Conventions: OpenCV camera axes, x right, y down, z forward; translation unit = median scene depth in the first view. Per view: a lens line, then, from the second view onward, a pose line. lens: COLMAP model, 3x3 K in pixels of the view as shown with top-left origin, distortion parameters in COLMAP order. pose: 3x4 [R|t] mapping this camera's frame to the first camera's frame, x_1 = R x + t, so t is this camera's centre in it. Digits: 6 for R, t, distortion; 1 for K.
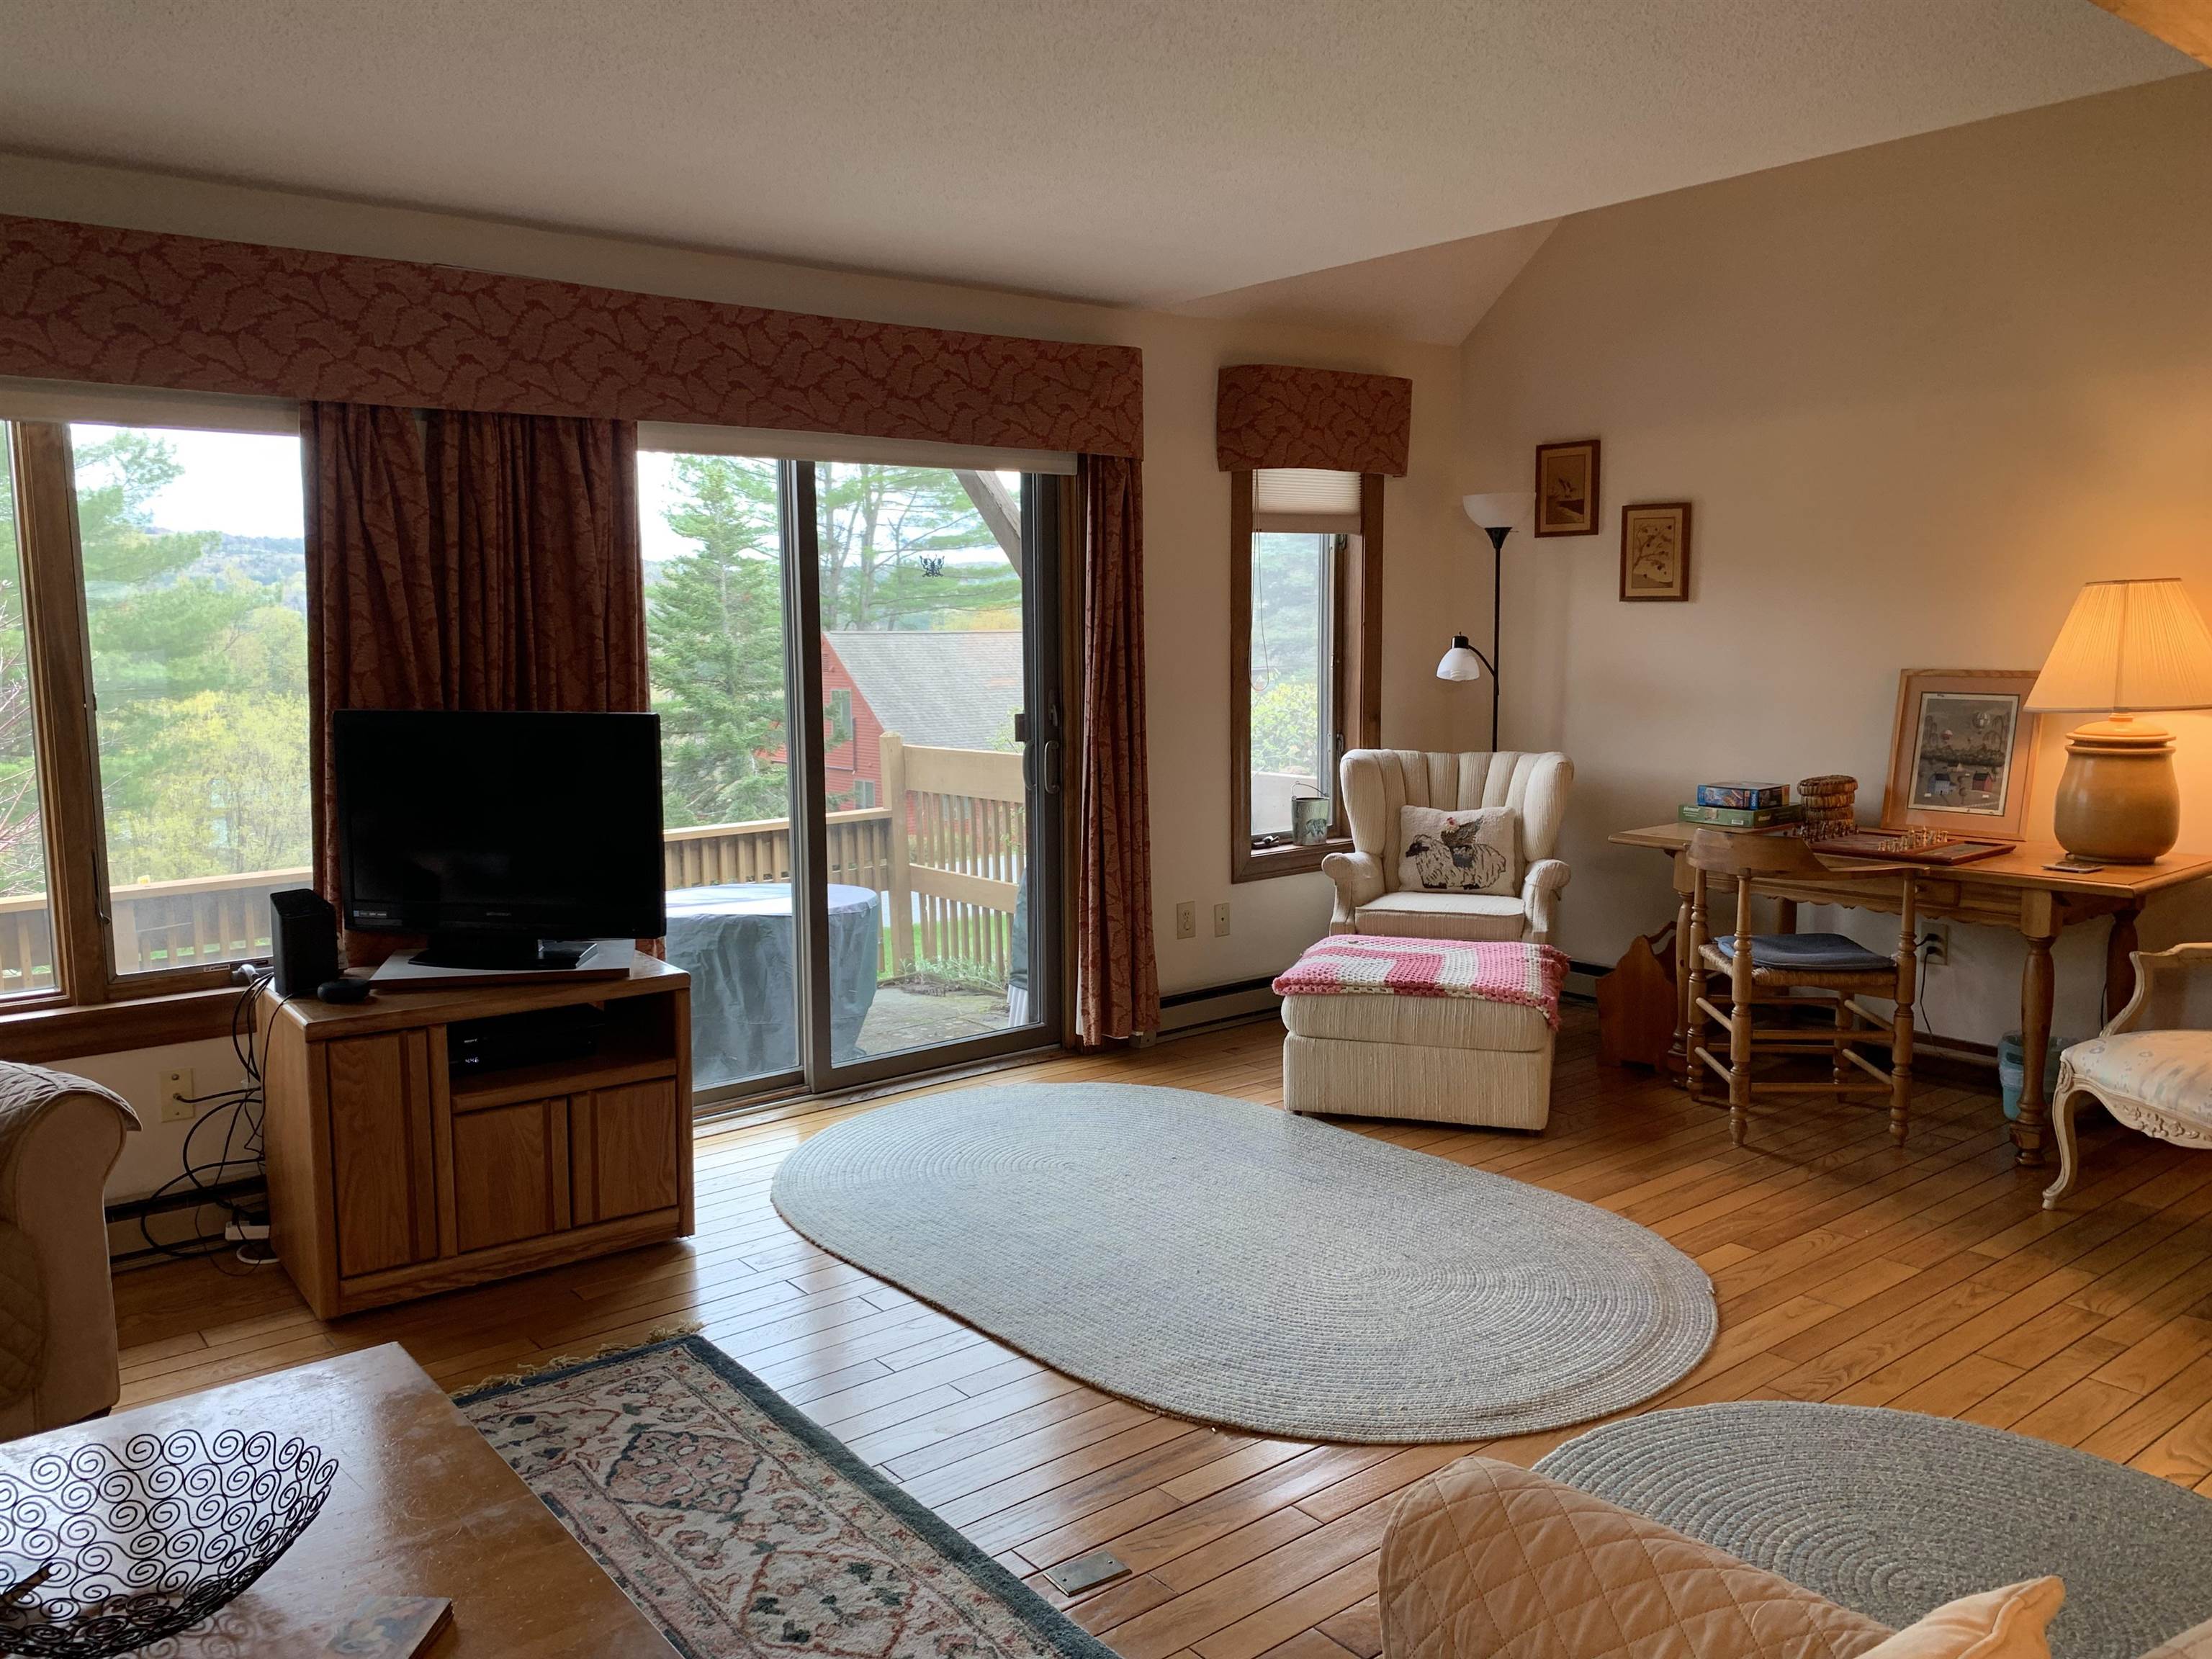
lens RADIAL K [[1688.2, 0, 1091.8], [0, 1688.2, 825.9], [0, 0, 1]] dist [0.055808, -0.065445]
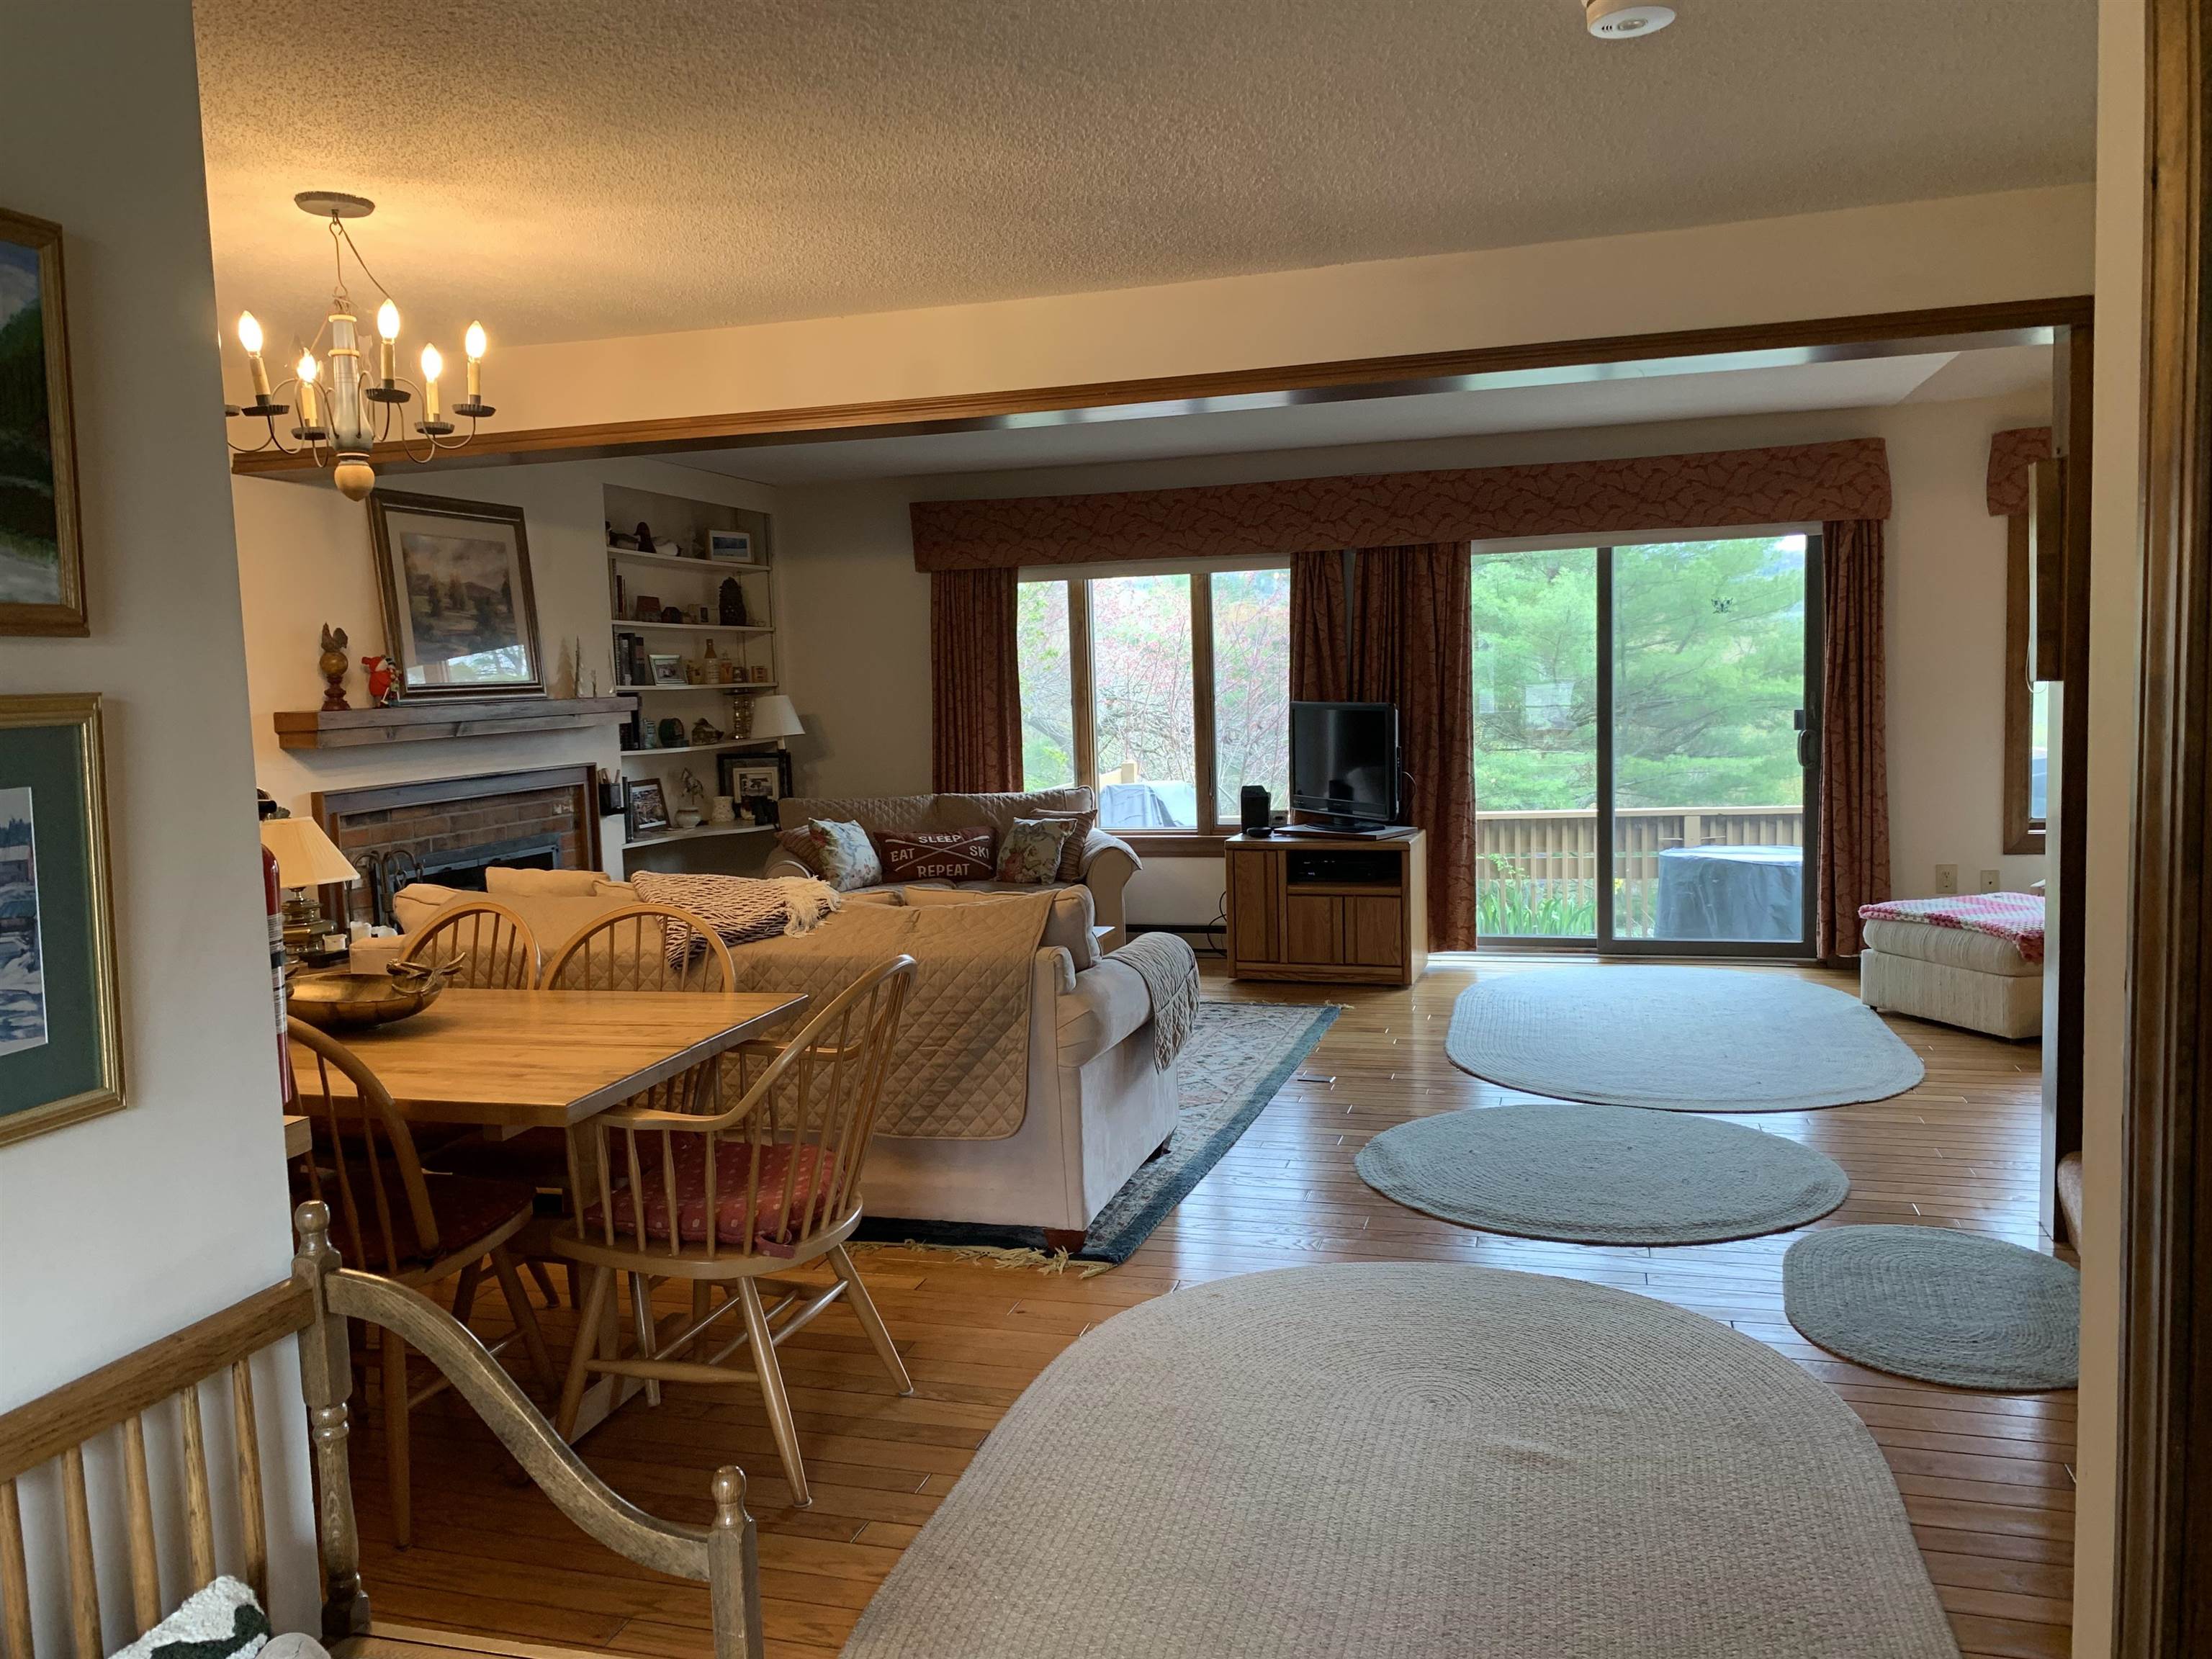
lens RADIAL K [[1688.2, 0, 1097.9], [0, 1688.2, 839.8], [0, 0, 1]] dist [0.055808, -0.065445]
pose [[0.573670, 0.069473, -0.816135, 0.993037], [-0.070327, 0.996895, 0.035426, 0.038109], [0.816062, 0.037074, 0.576774, -0.326748]]
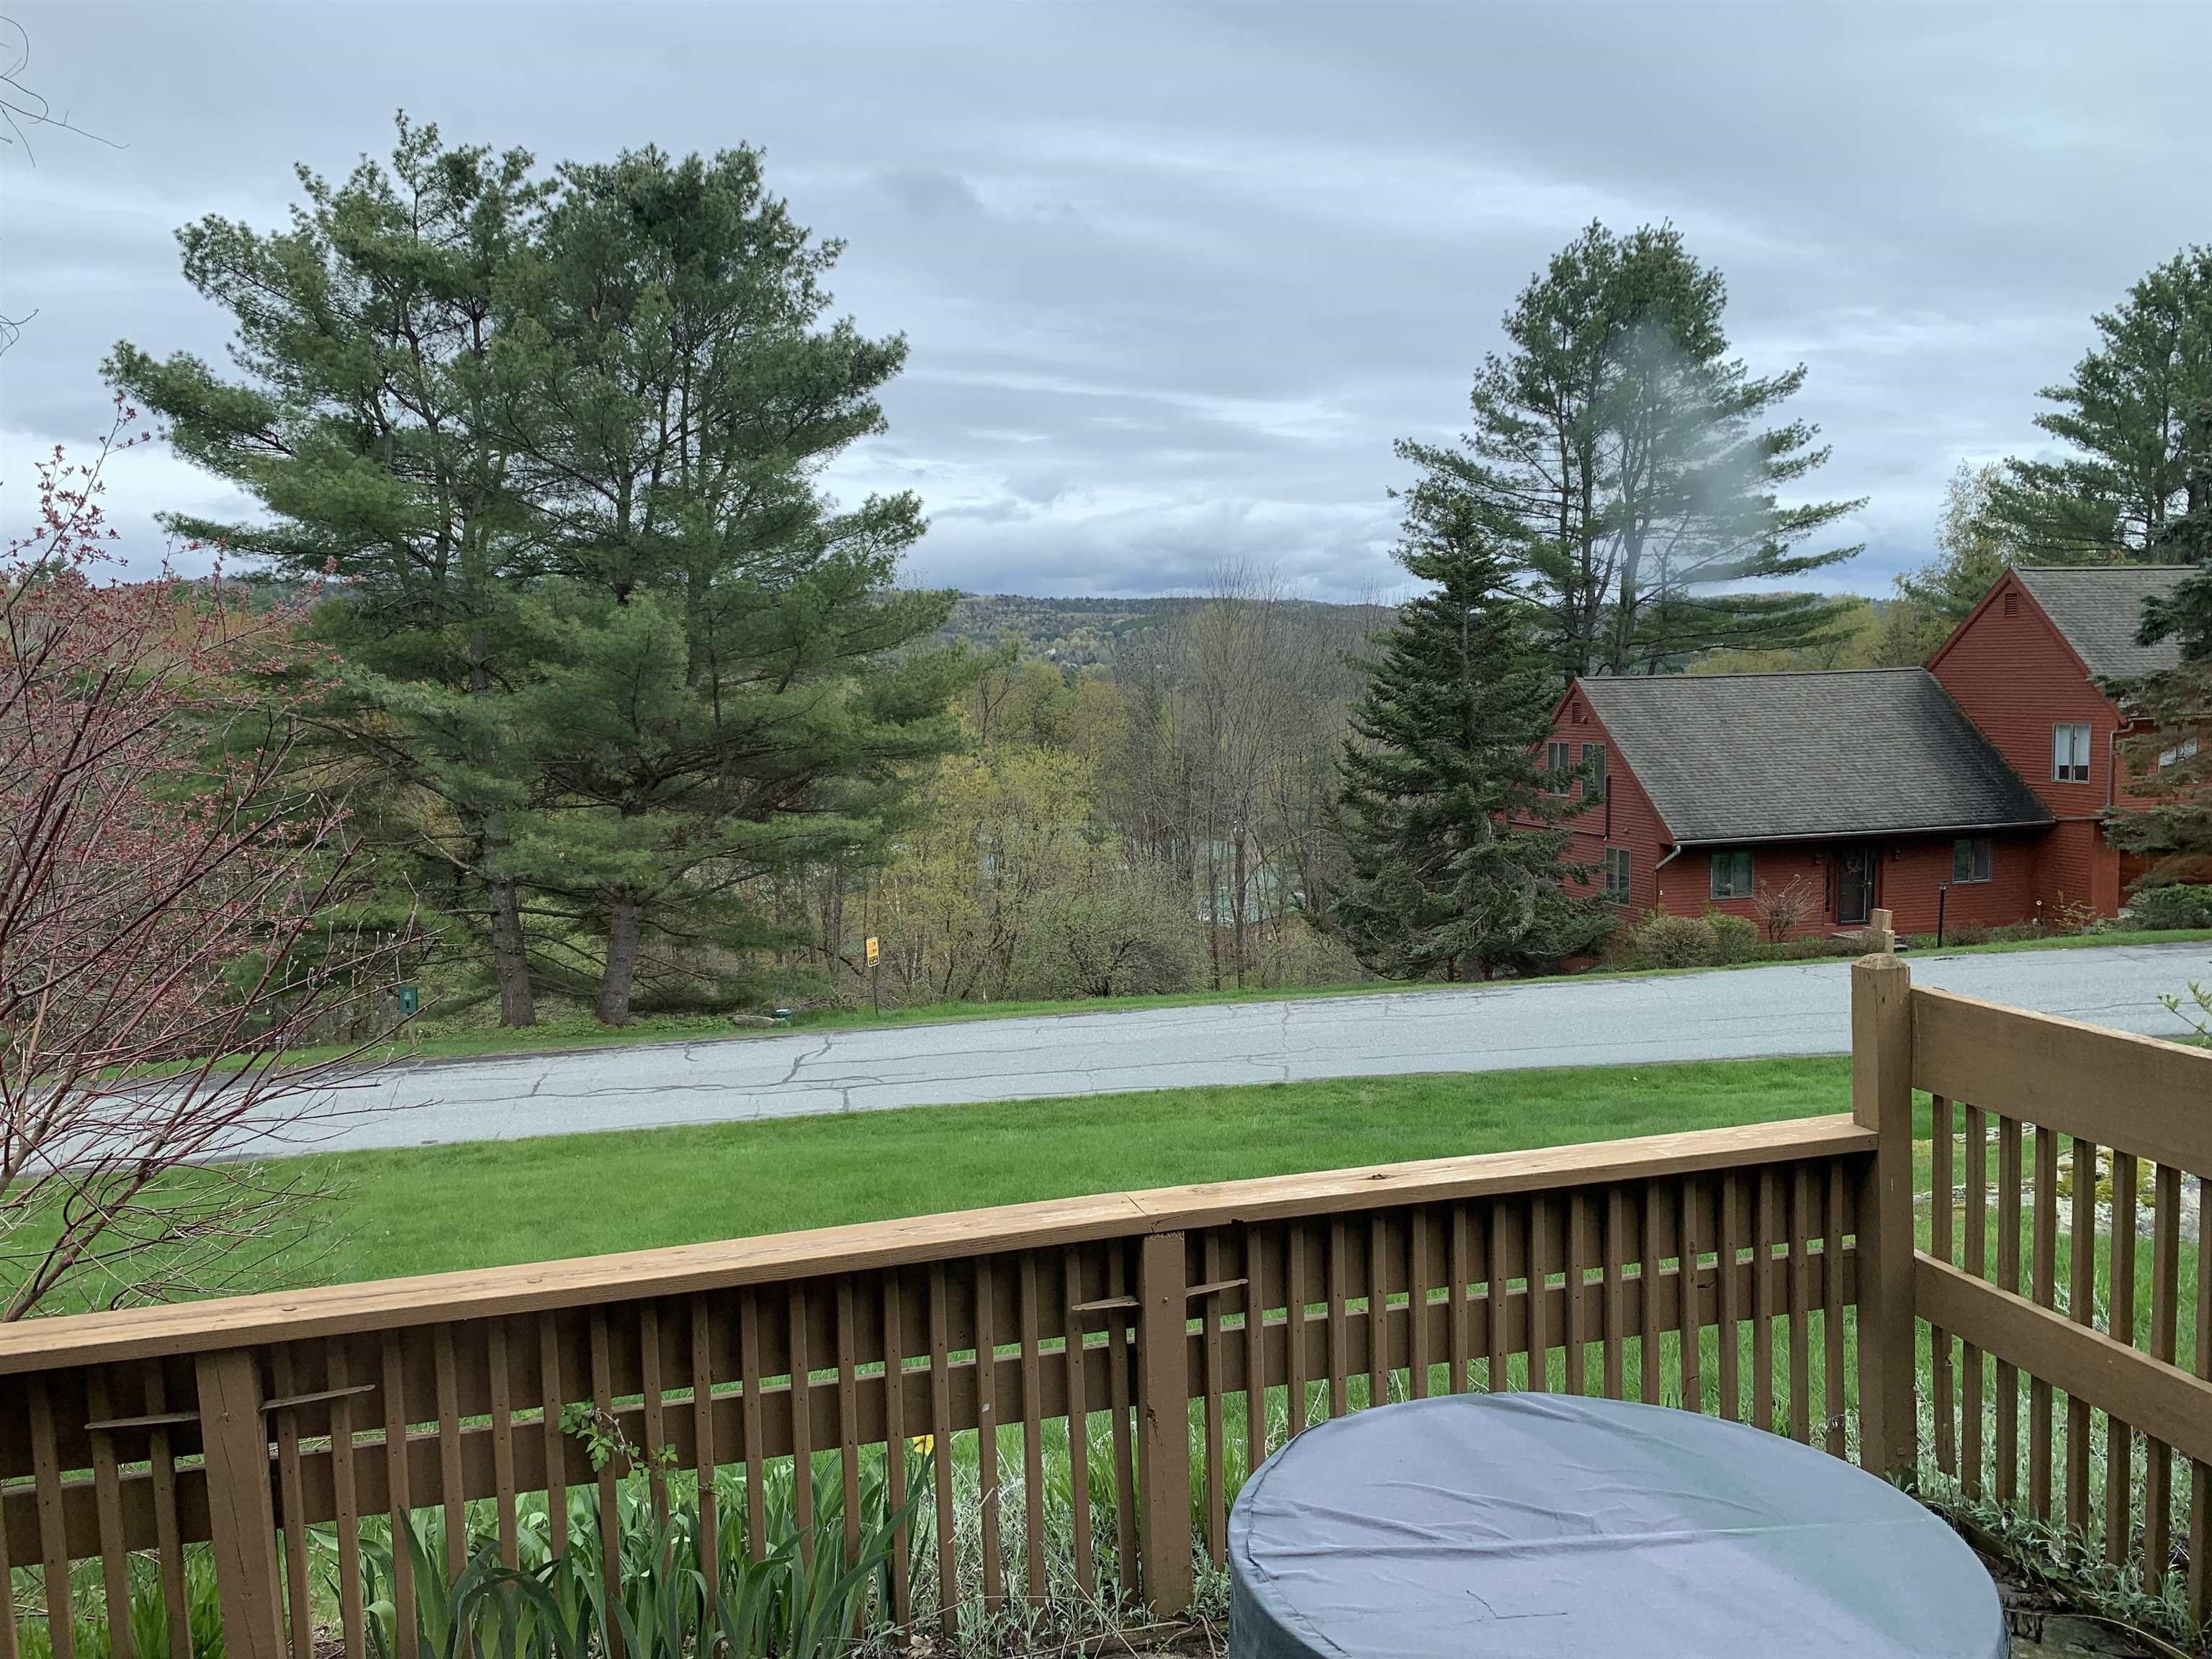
lens RADIAL K [[1688.2, 0, 1053.6], [0, 1688.2, 883.3], [0, 0, 1]] dist [0.055808, -0.065445]
pose [[0.902402, 0.039187, -0.429109, -0.257464], [-0.035845, 0.999231, 0.015869, -0.153456], [0.429401, 0.001061, 0.903113, 1.037515]]
